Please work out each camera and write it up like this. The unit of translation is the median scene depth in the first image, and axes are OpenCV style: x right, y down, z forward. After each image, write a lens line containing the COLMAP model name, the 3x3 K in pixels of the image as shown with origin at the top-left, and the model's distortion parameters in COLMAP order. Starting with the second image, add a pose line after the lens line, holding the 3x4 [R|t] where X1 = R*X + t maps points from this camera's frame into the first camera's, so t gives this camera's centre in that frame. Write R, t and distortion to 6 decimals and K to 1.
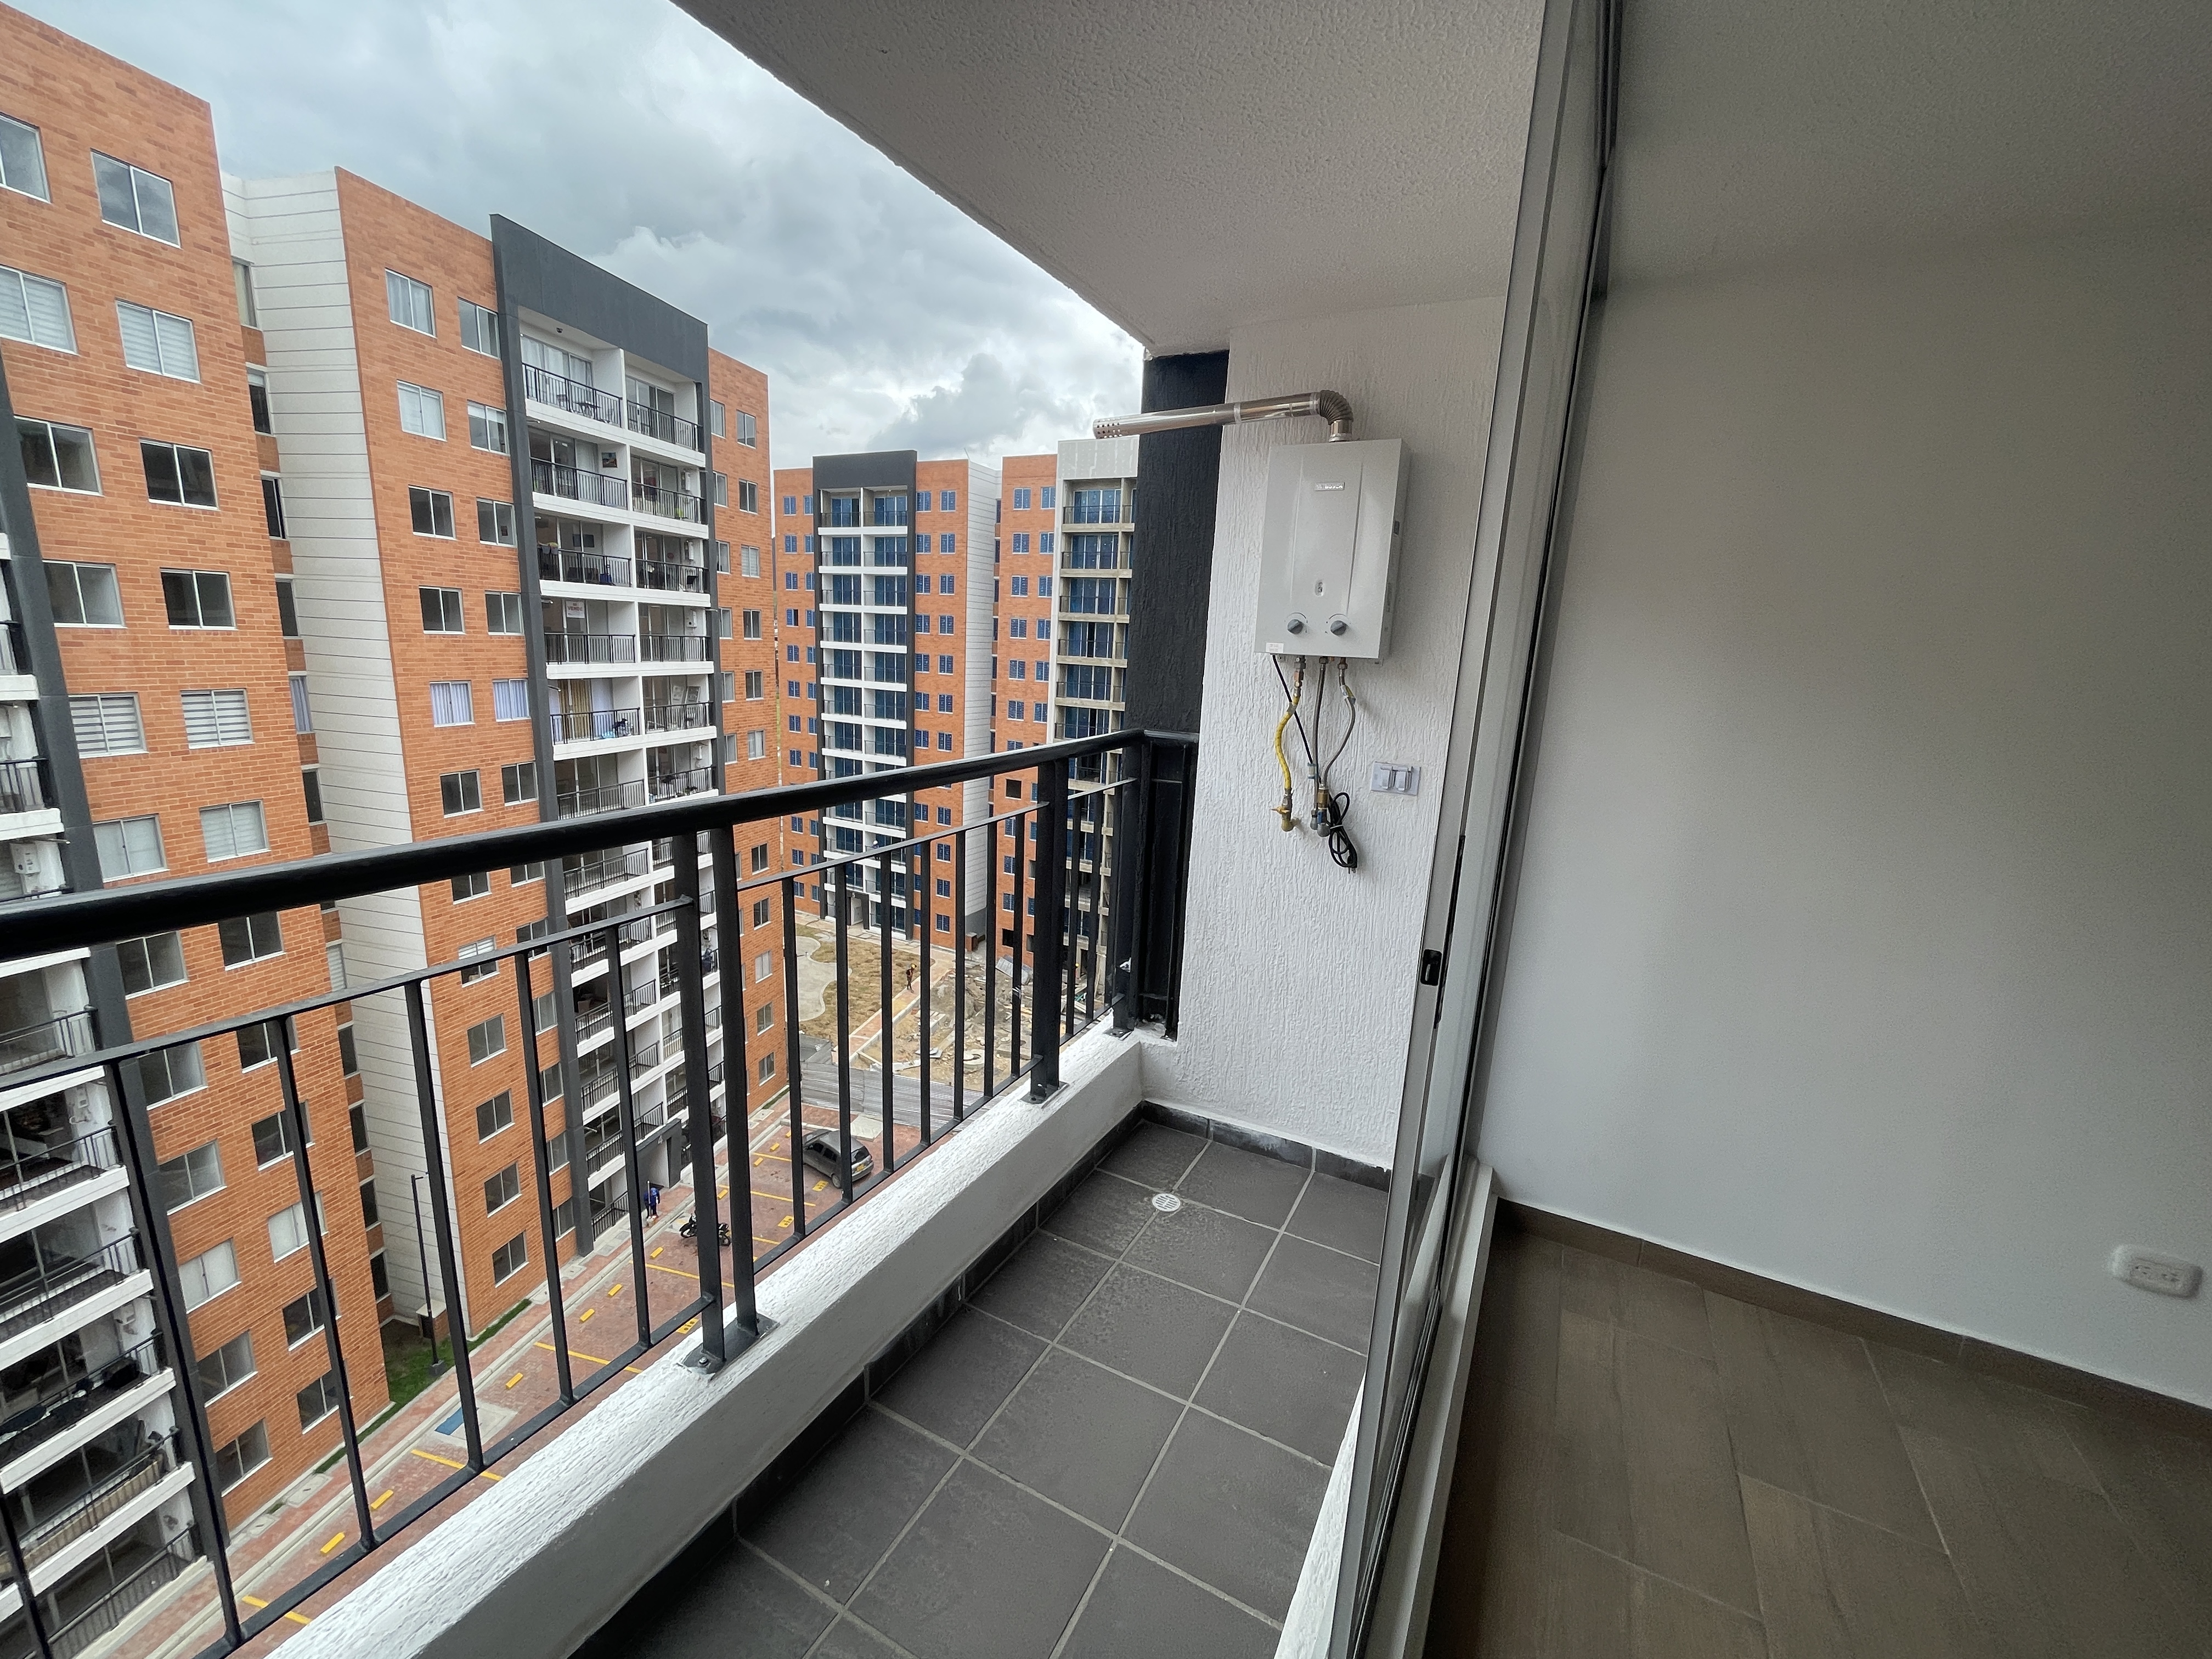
lens RADIAL K [[889.9, 0, 1104.7], [0, 889.9, 829.1], [0, 0, 1]] dist [-0.002875, -0.000770]
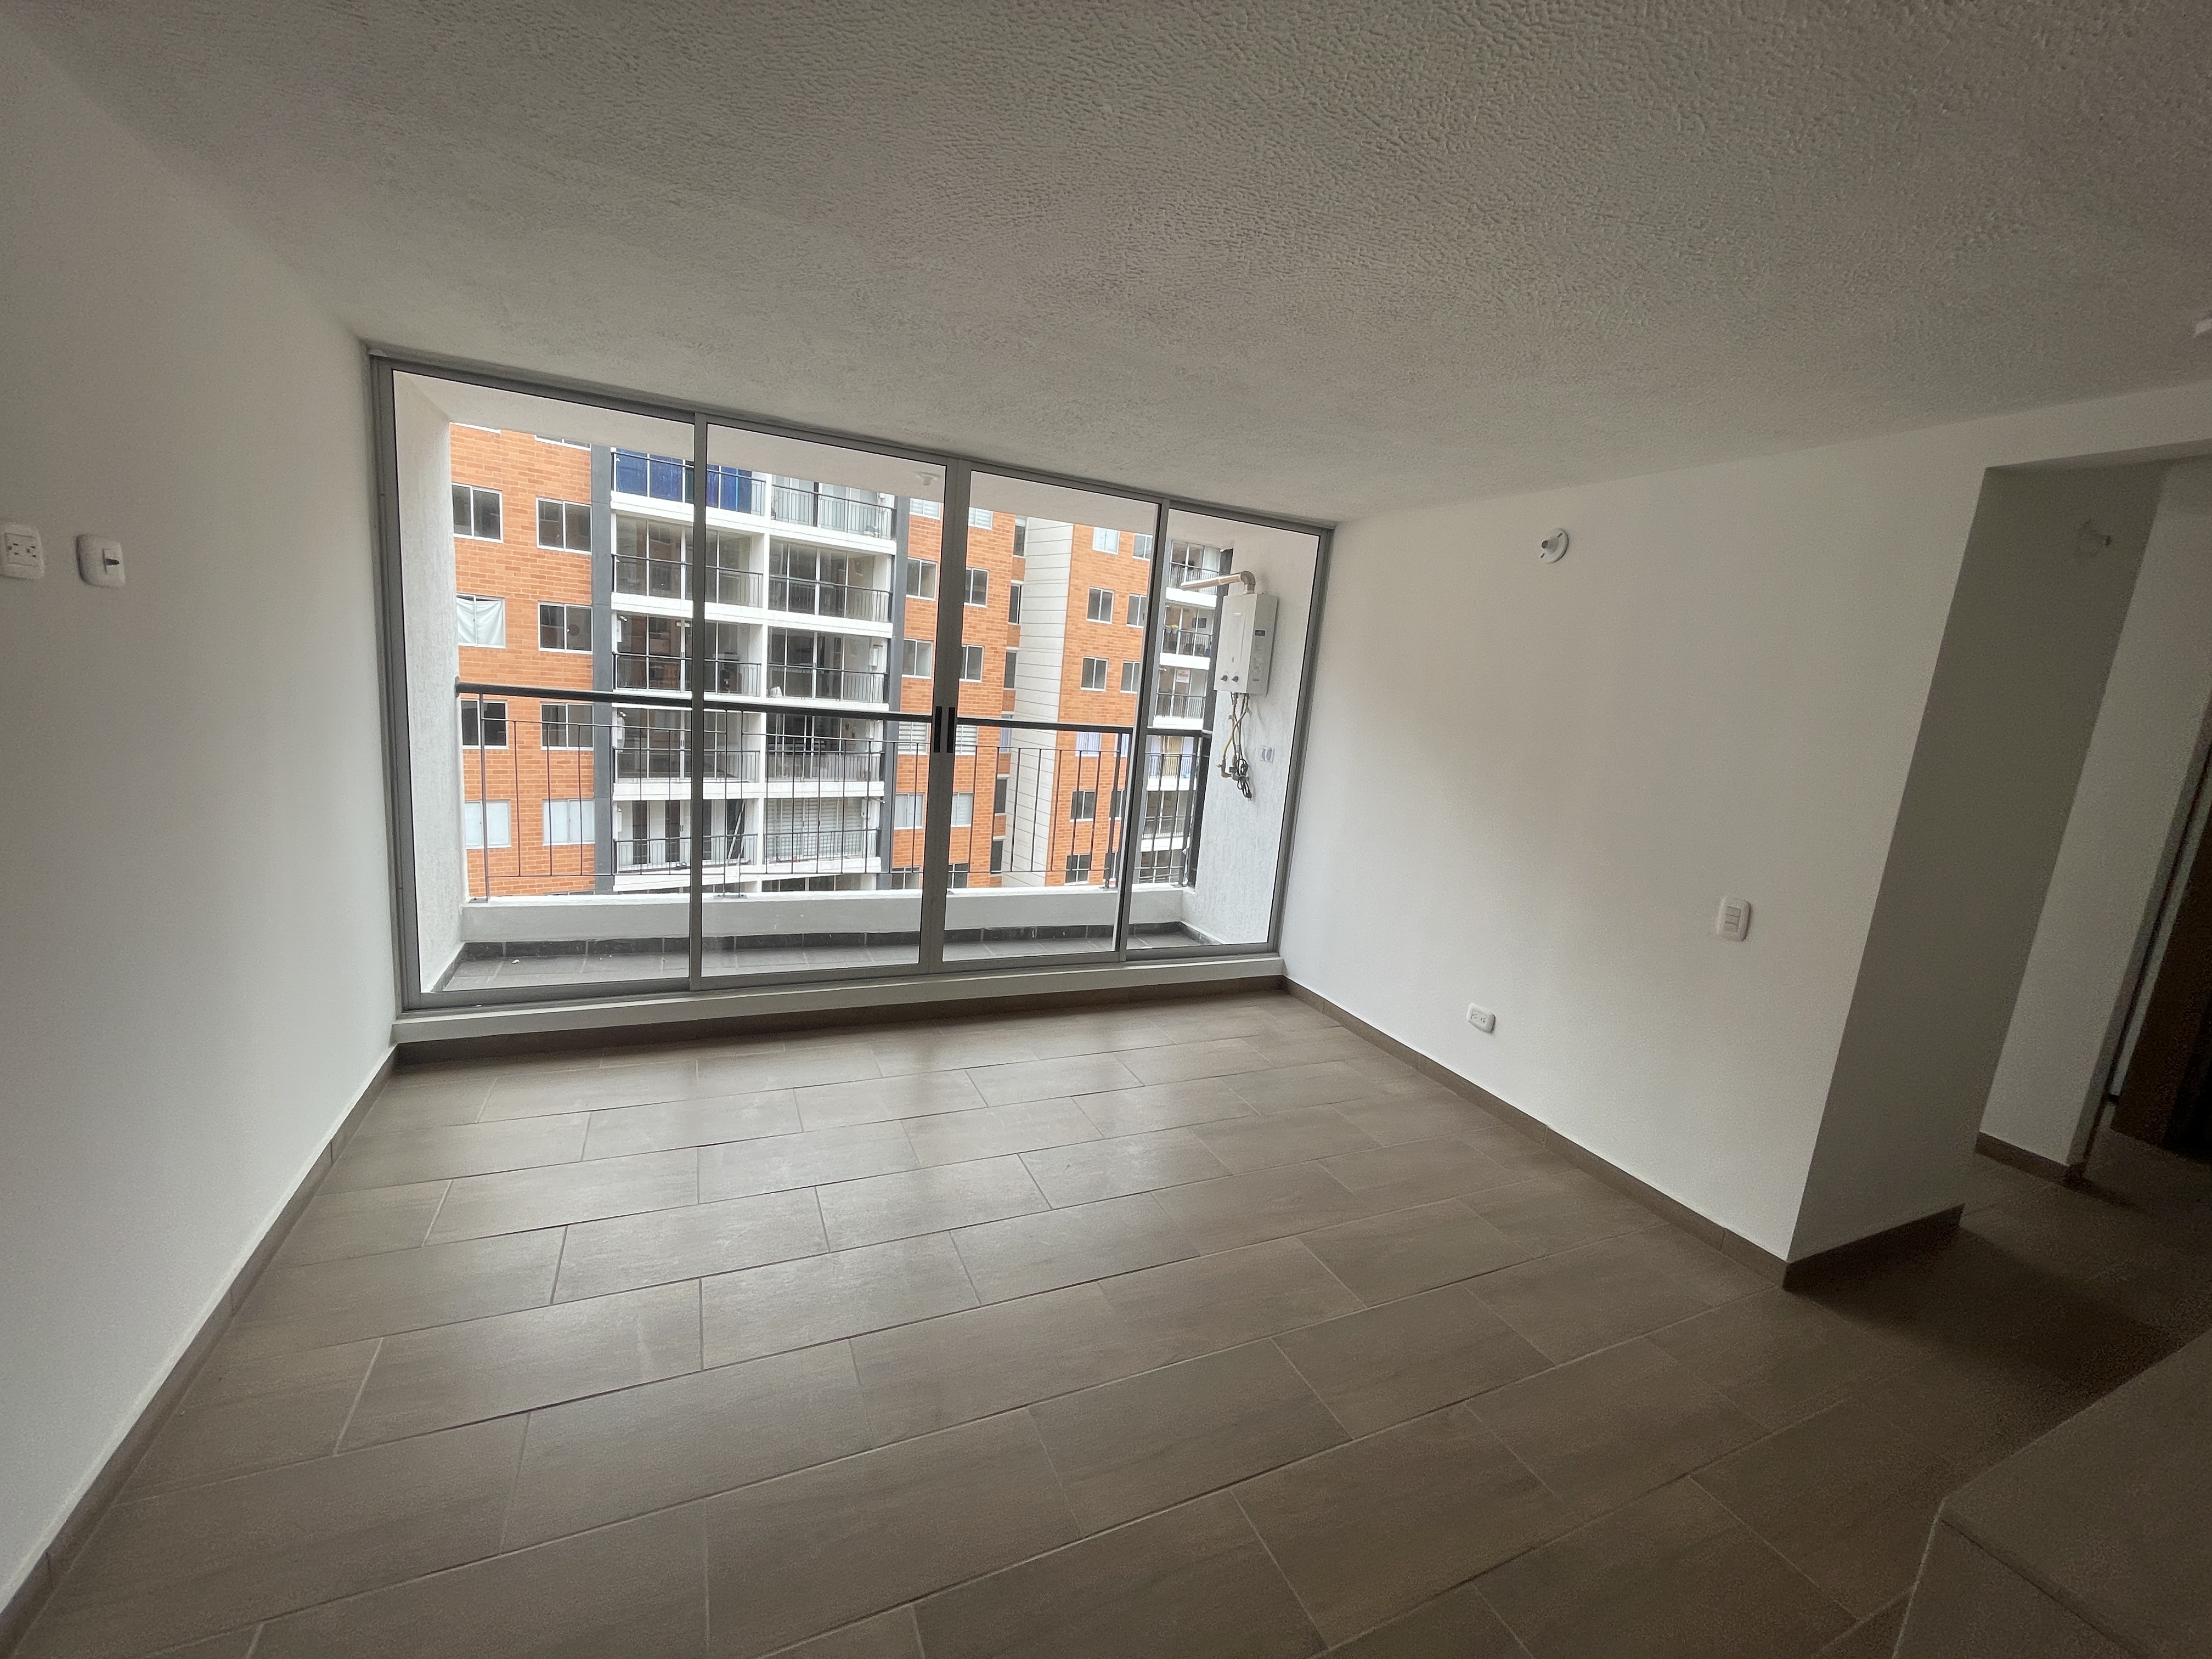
lens RADIAL K [[889.9, 0, 1096.7], [0, 889.9, 826.6], [0, 0, 1]] dist [-0.002875, -0.000770]
pose [[0.789785, 0.125855, -0.600333, 0.153427], [-0.175231, 0.984230, -0.024193, 0.027082], [0.587821, 0.124304, 0.799384, -0.098923]]
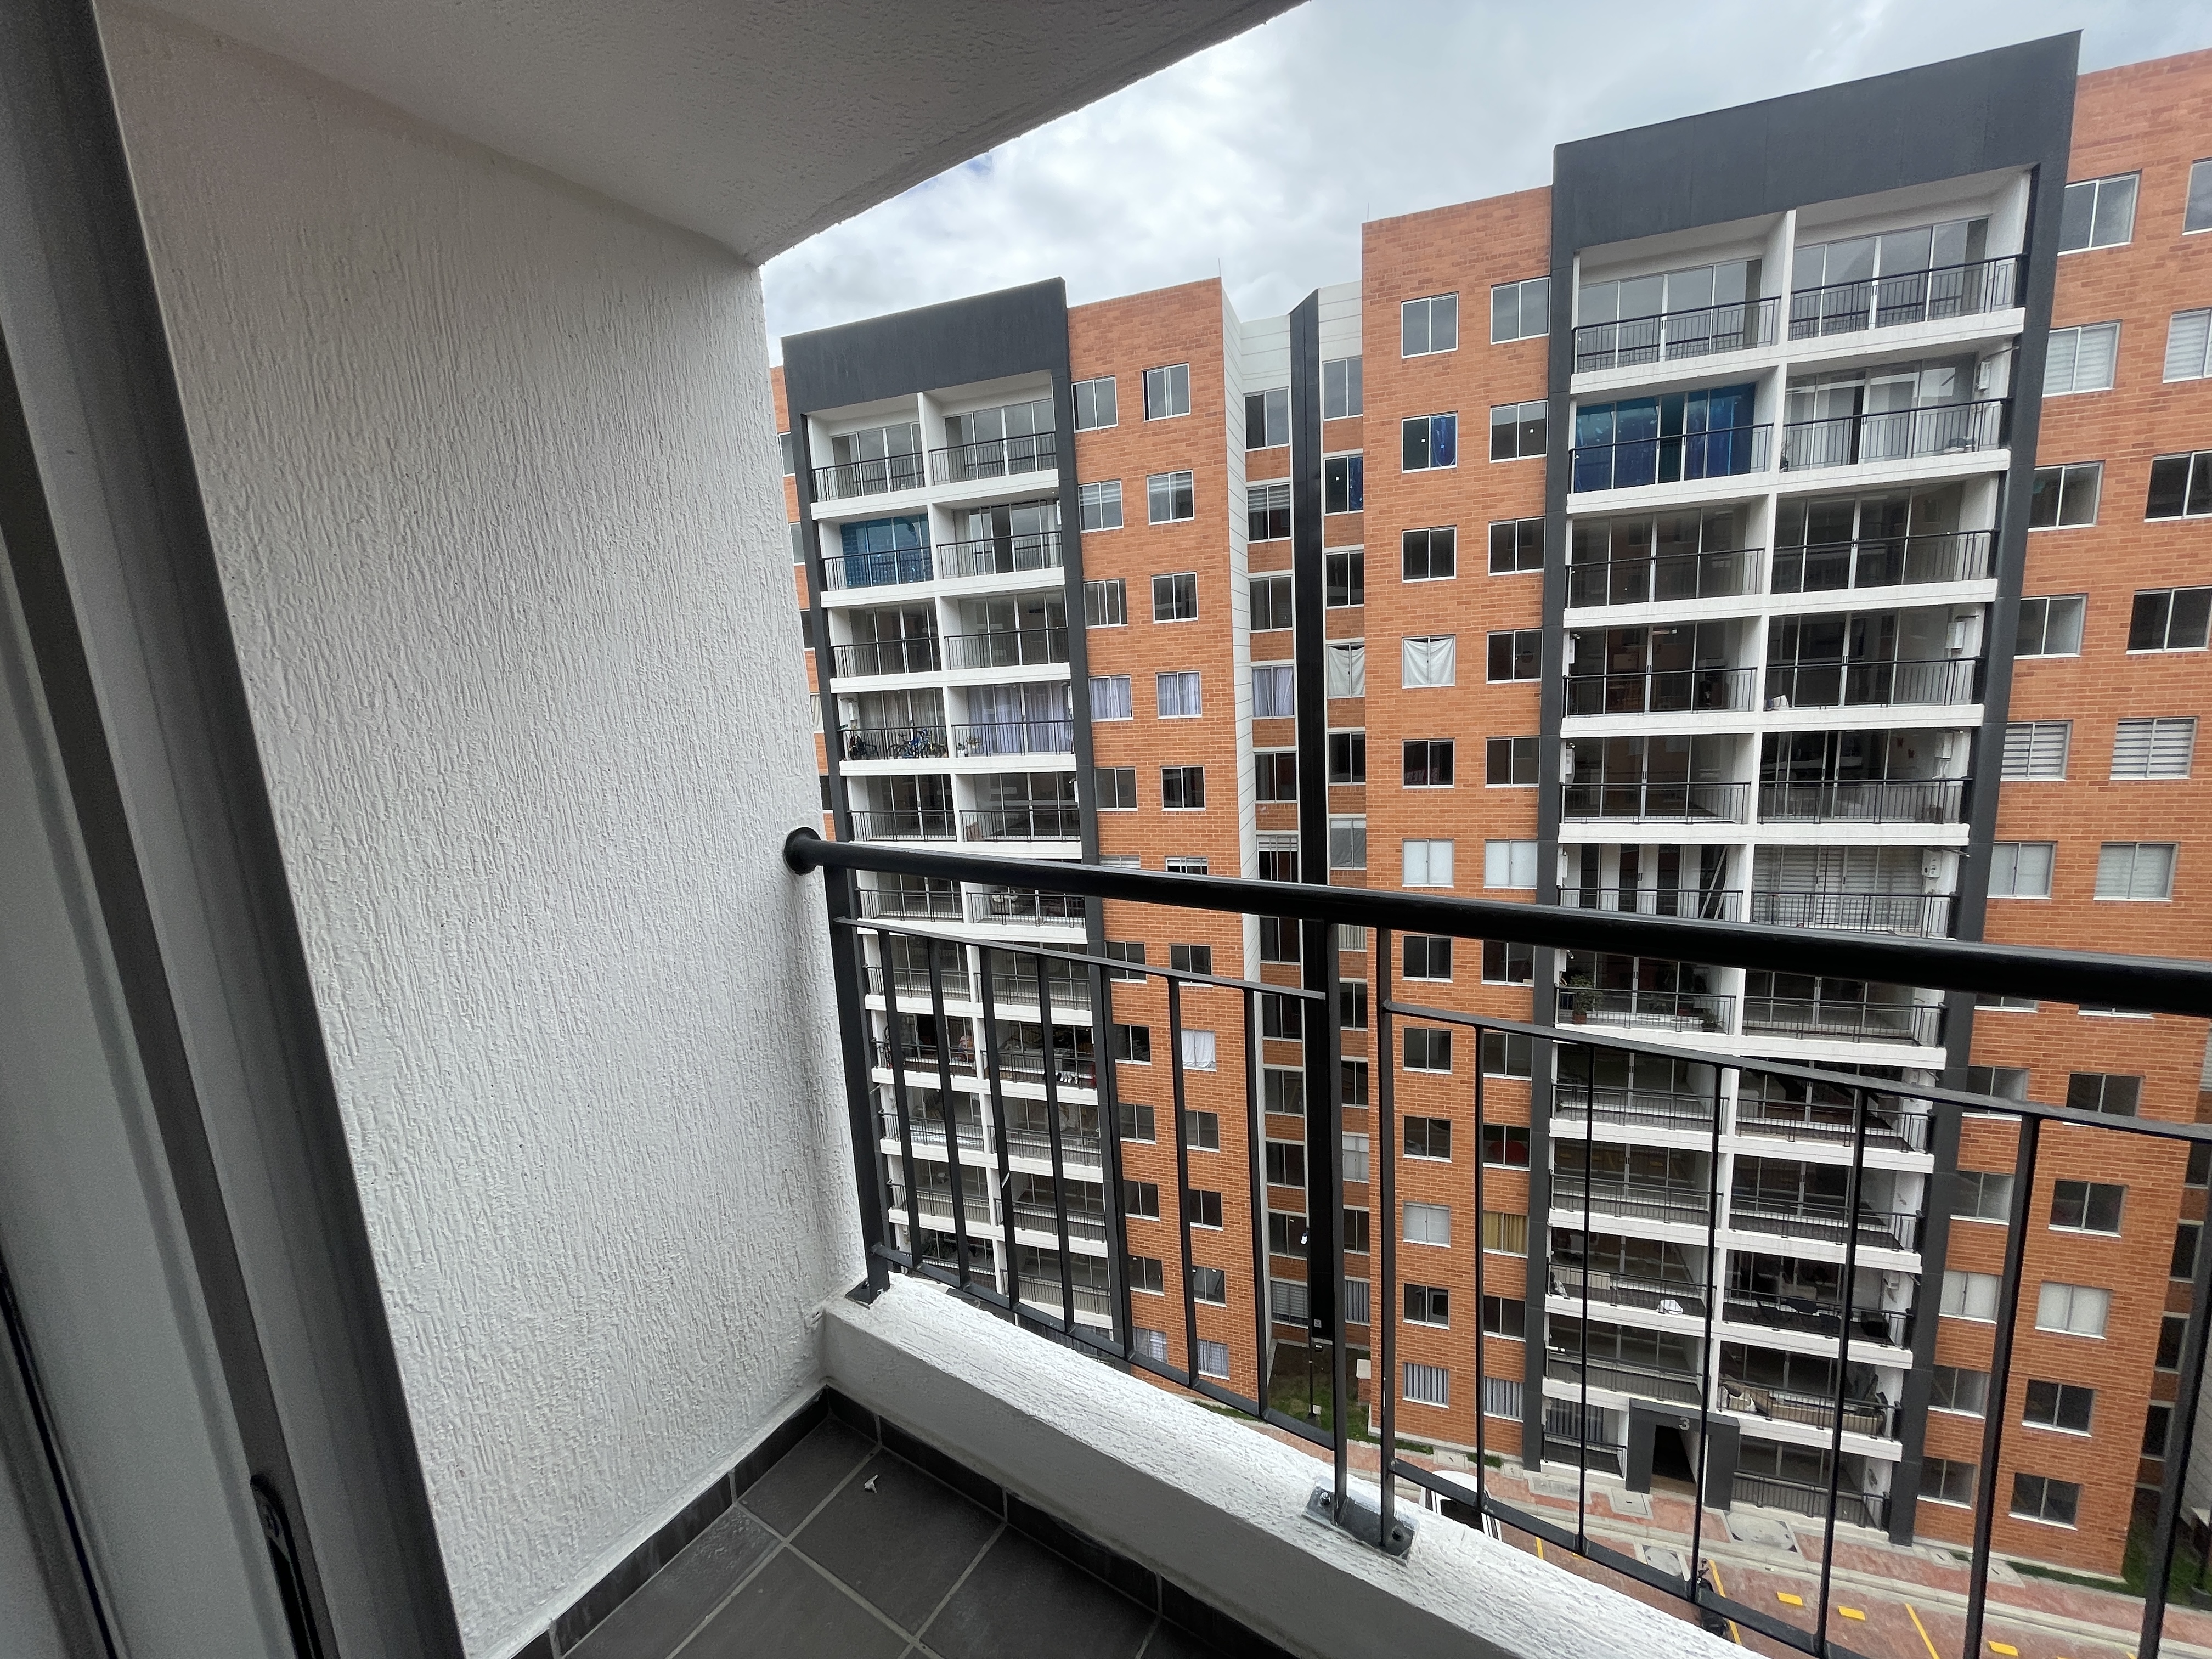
lens RADIAL K [[889.9, 0, 1108.7], [0, 889.9, 829.4], [0, 0, 1]] dist [-0.002875, -0.000770]
pose [[-0.087287, 0.125251, -0.988278, 0.004049], [-0.154798, 0.978308, 0.137660, -0.003265], [0.984083, 0.164999, -0.066005, 0.016427]]
